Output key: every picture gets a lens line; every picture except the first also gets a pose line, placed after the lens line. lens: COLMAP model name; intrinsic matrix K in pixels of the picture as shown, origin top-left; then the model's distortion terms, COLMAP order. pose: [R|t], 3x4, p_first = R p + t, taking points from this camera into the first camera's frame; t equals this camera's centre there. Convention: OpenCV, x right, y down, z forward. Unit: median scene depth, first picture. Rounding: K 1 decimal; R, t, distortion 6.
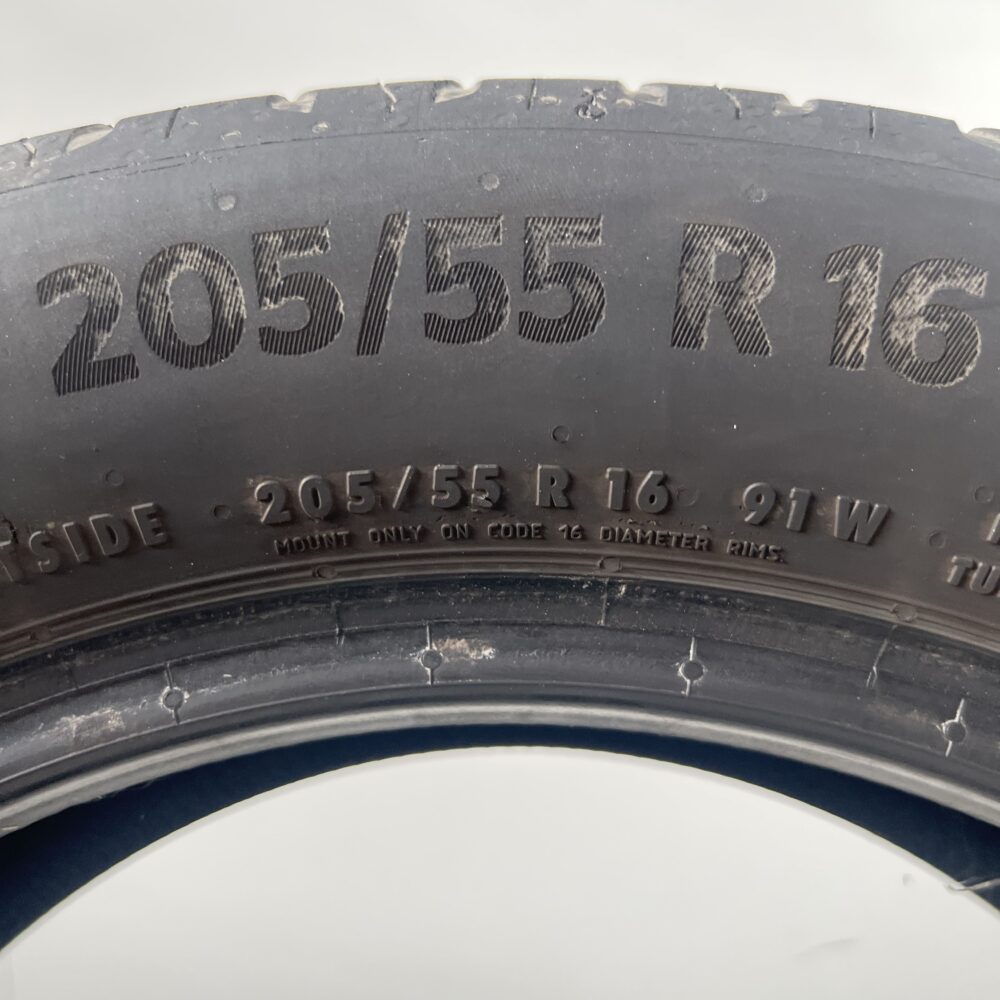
lens RADIAL K [[1044.4, 0, 497.0], [0, 1044.4, 501.1], [0, 0, 1]] dist [-0.014756, 0.000000]
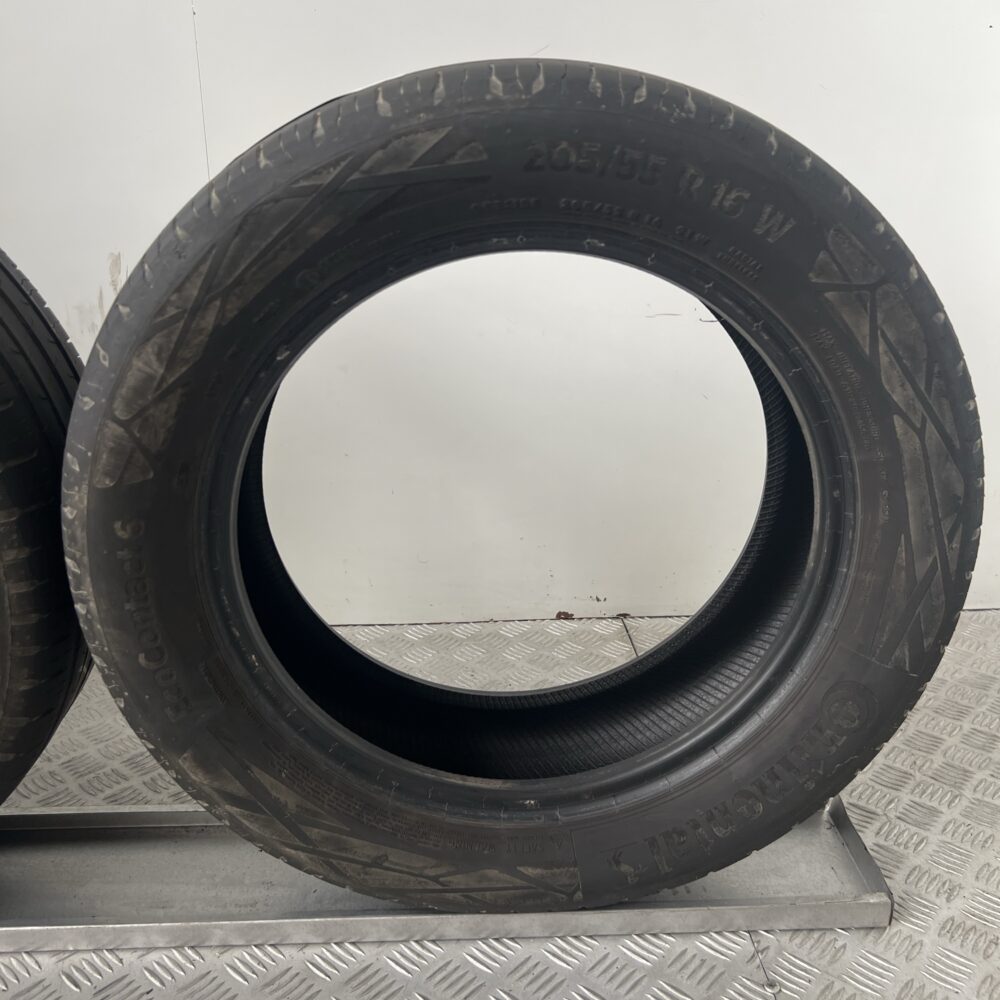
lens RADIAL K [[1044.4, 0, 499.1], [0, 1044.4, 500.5], [0, 0, 1]] dist [-0.014756, 0.000000]
pose [[0.971647, 0.156597, 0.177142, -1.019156], [-0.231629, 0.780768, 0.580301, -1.409451], [-0.047434, -0.604879, 0.794904, -2.918886]]
